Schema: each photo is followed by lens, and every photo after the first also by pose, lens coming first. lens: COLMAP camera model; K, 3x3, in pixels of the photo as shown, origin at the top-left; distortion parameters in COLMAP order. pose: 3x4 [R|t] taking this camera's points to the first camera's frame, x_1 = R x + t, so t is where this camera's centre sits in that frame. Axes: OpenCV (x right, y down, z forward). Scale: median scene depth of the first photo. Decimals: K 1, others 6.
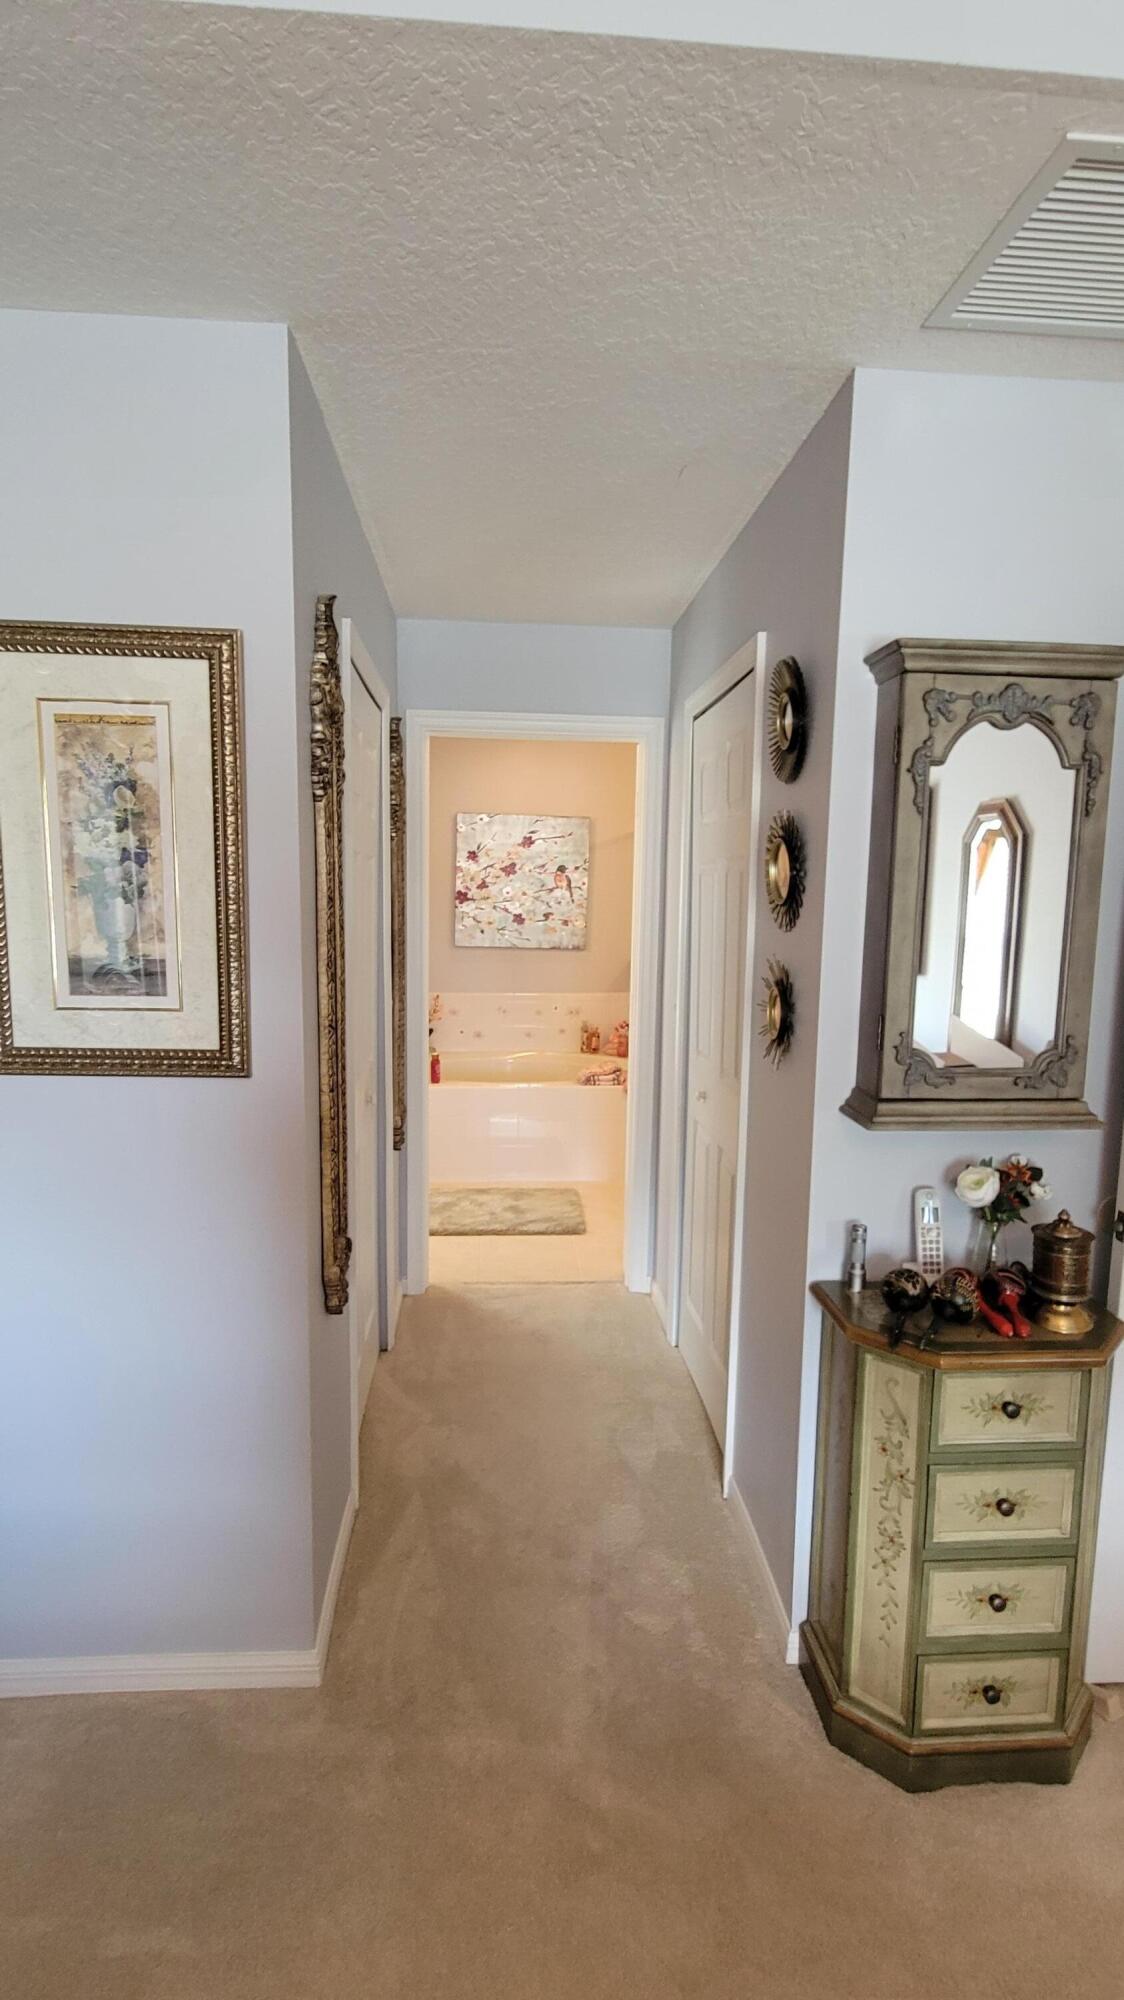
lens RADIAL K [[820.0, 0, 569.7], [0, 820.0, 989.1], [0, 0, 1]] dist [-0.004155, -0.001452]
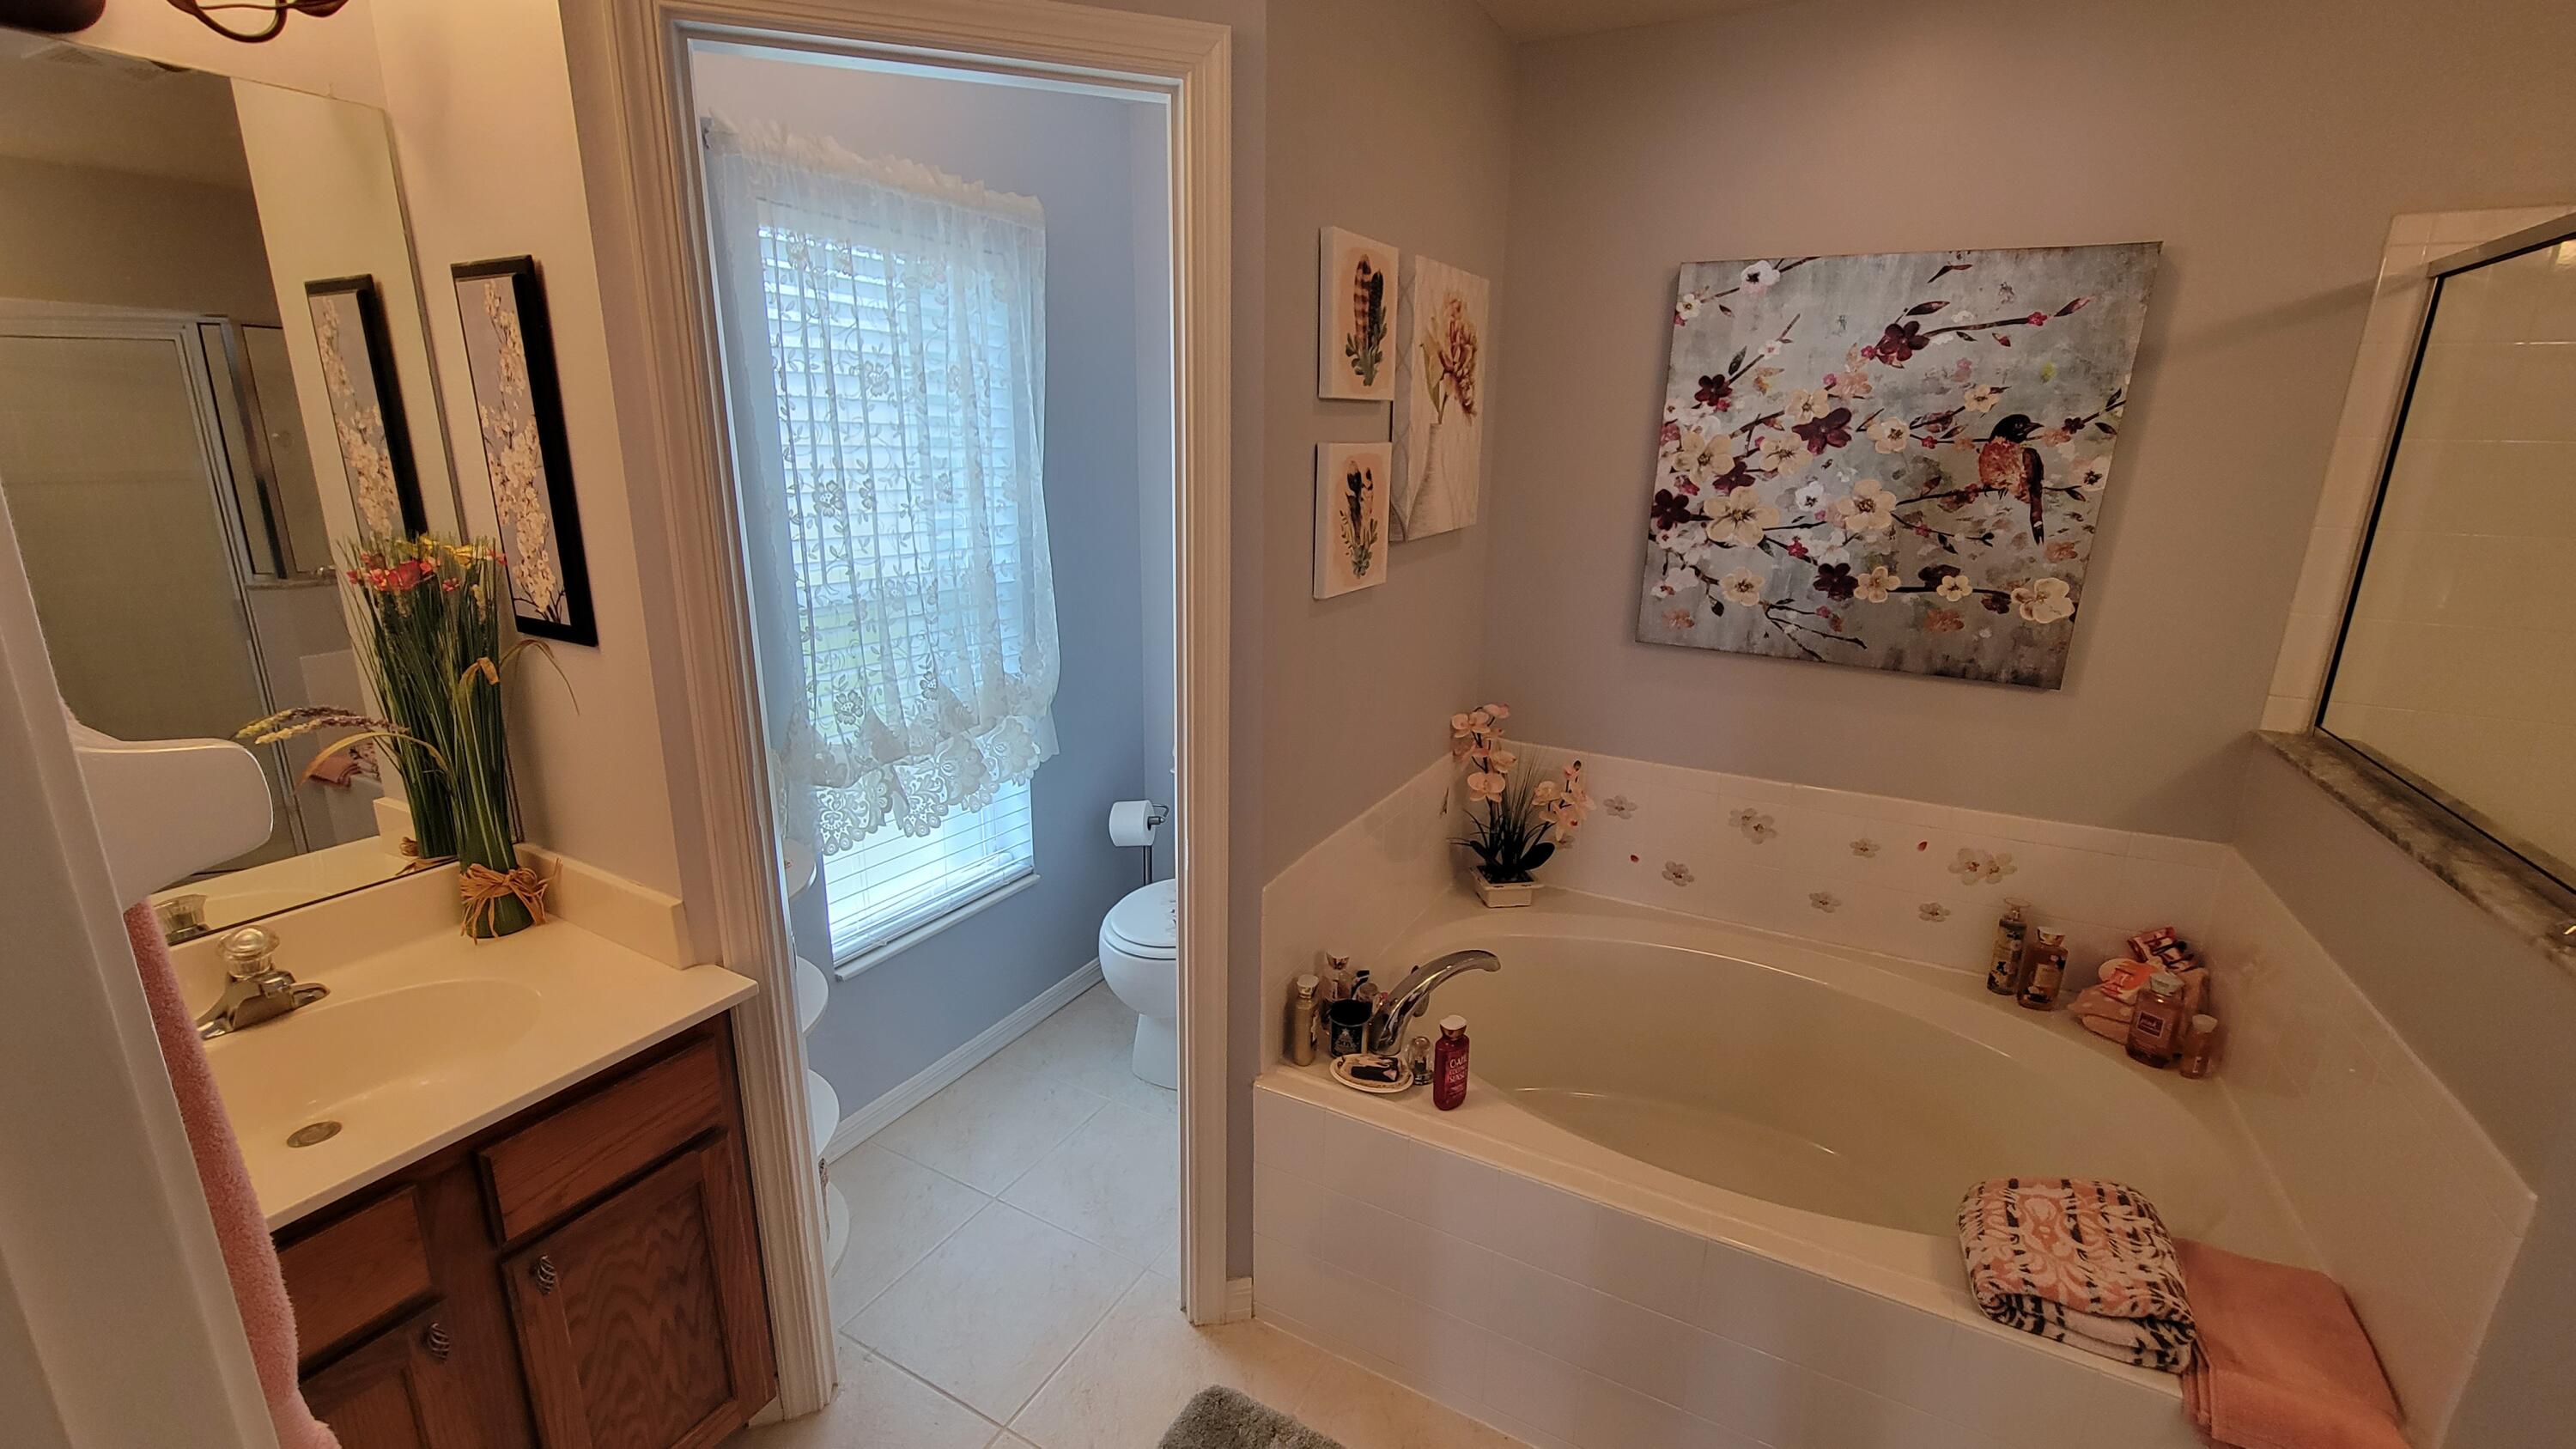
lens RADIAL K [[1056.3, 0, 1289.8], [0, 1056.3, 716.6], [0, 0, 1]] dist [-0.004155, -0.001452]
pose [[0.840151, 0.137601, -0.524606, -0.015795], [-0.059866, 0.984898, 0.162457, -0.087858], [0.539038, -0.105082, 0.835701, 0.510681]]
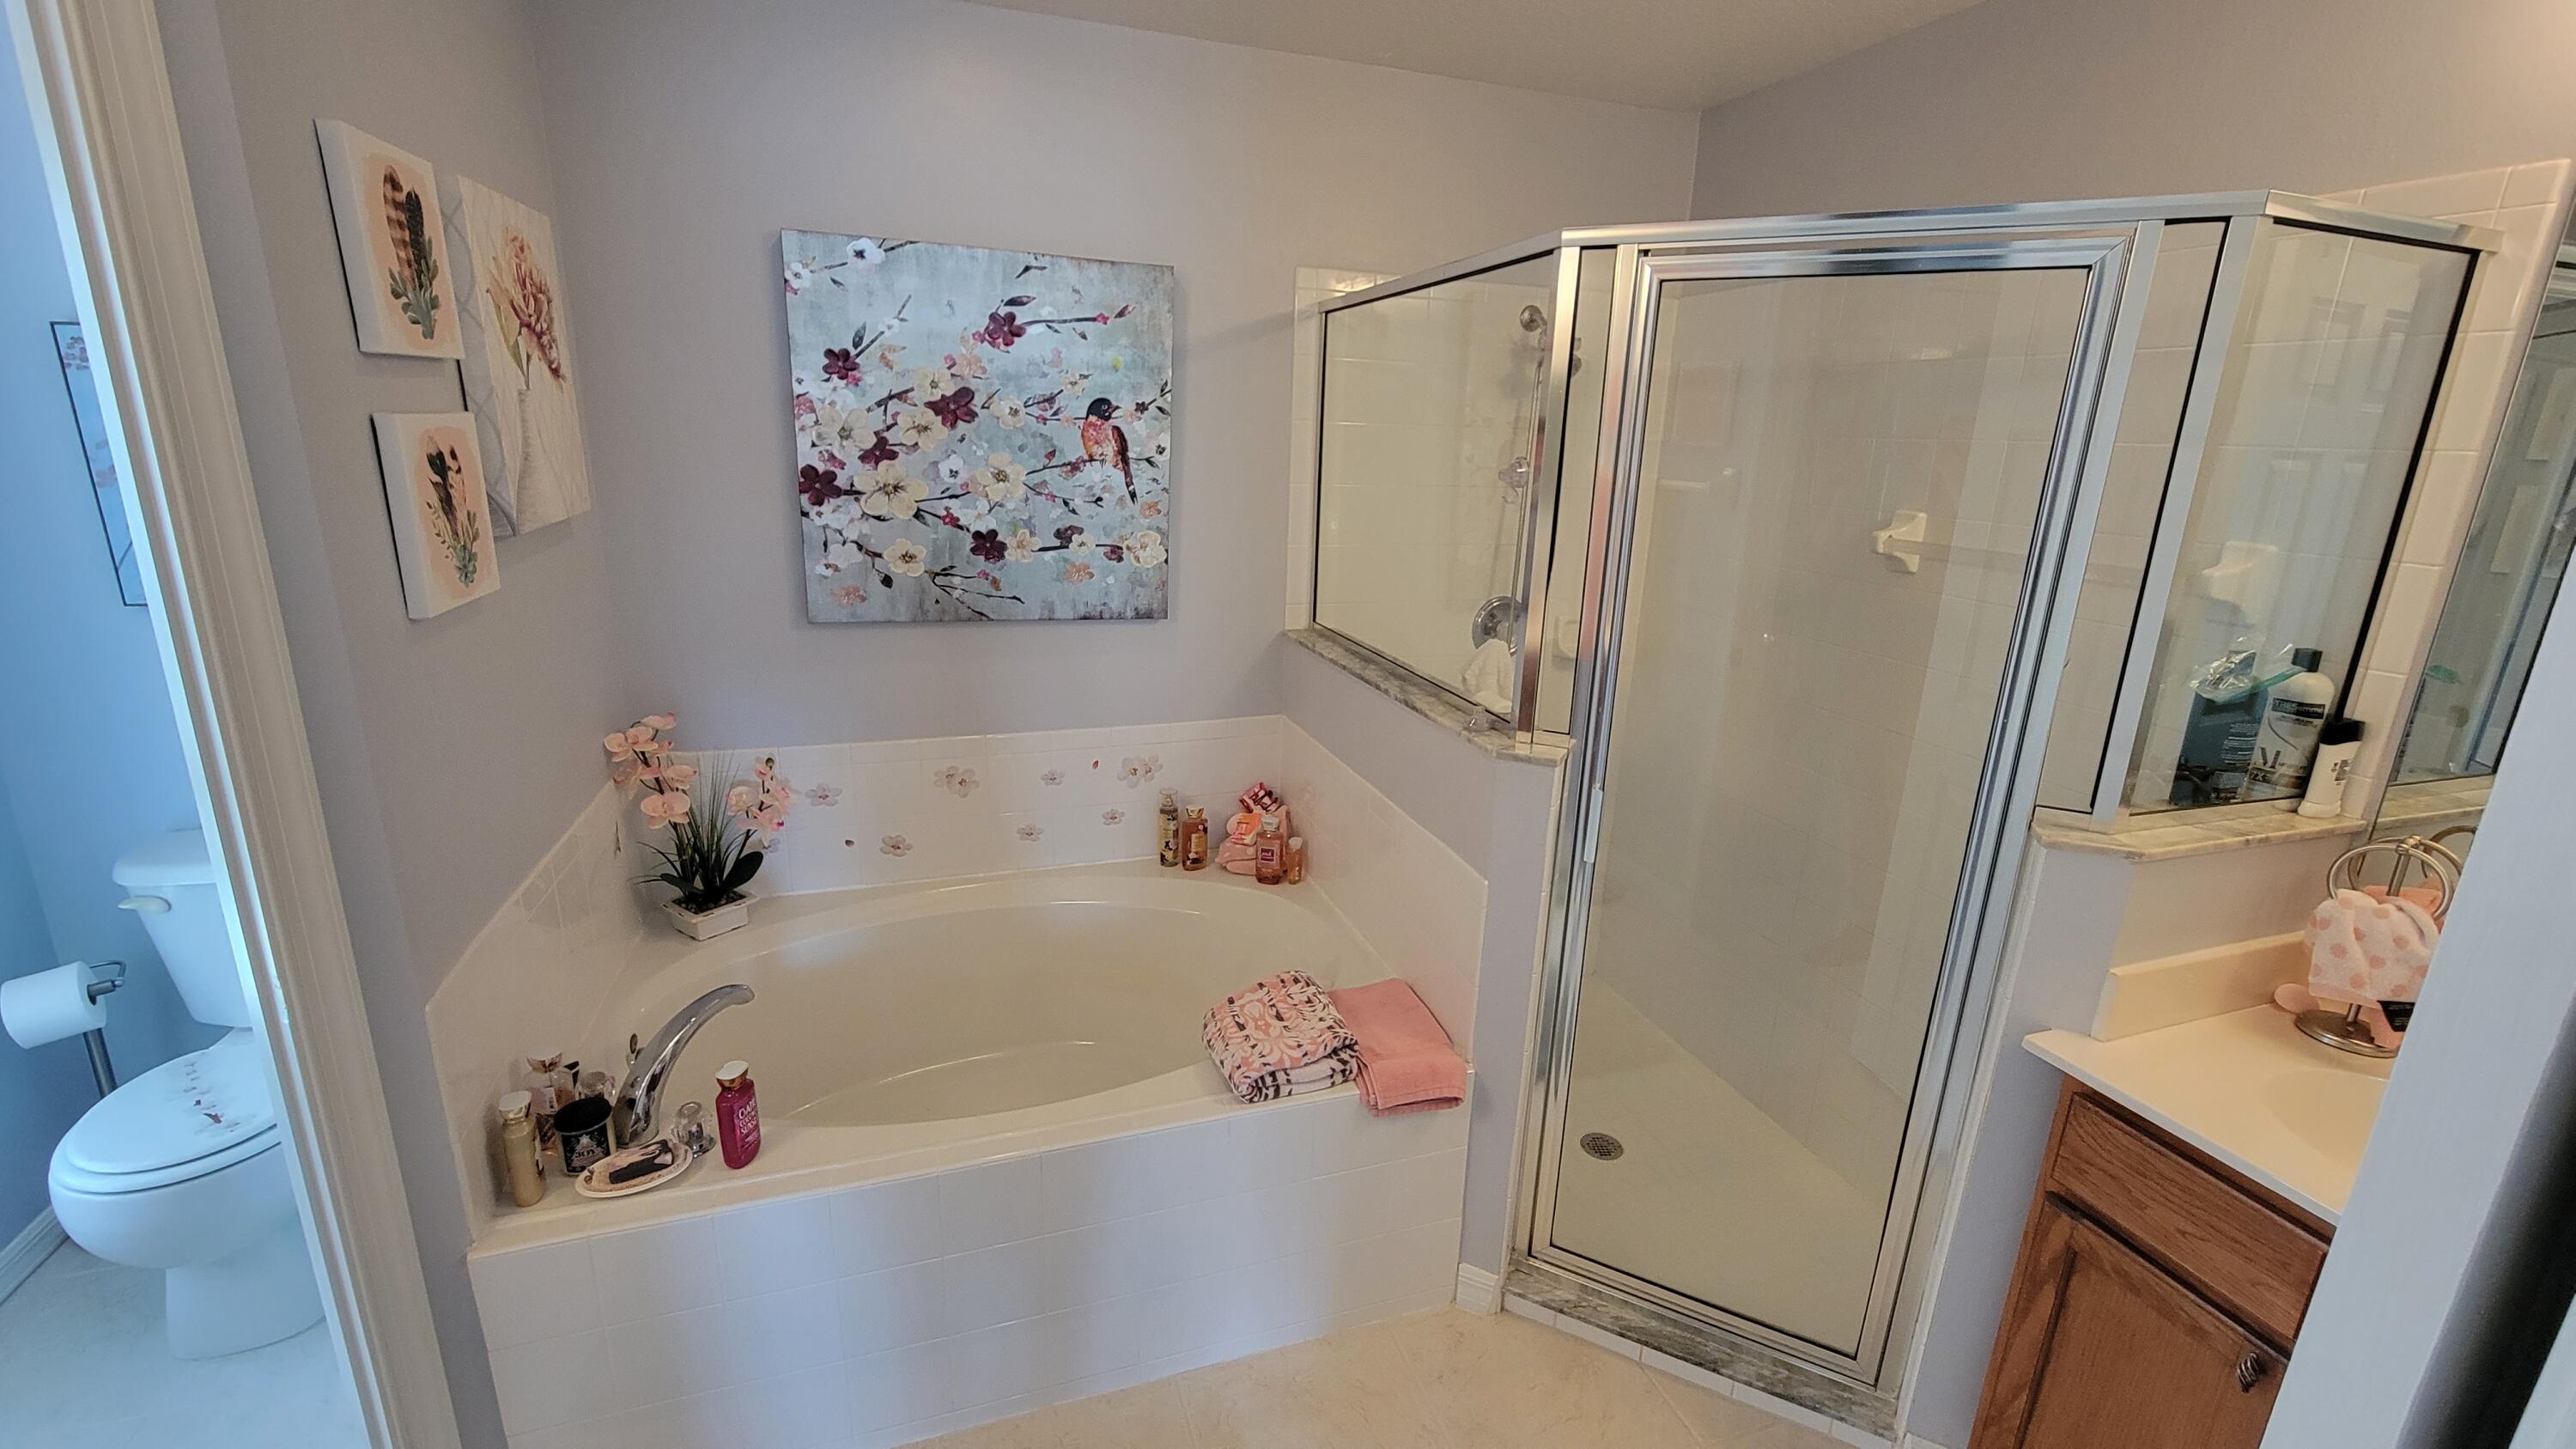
lens RADIAL K [[1056.3, 0, 1301.2], [0, 1056.3, 716.0], [0, 0, 1]] dist [-0.004155, -0.001452]
pose [[0.966367, -0.049743, 0.252310, -0.050147], [0.007069, 0.985882, 0.167293, -0.088764], [-0.257070, -0.159883, 0.953075, 0.497617]]
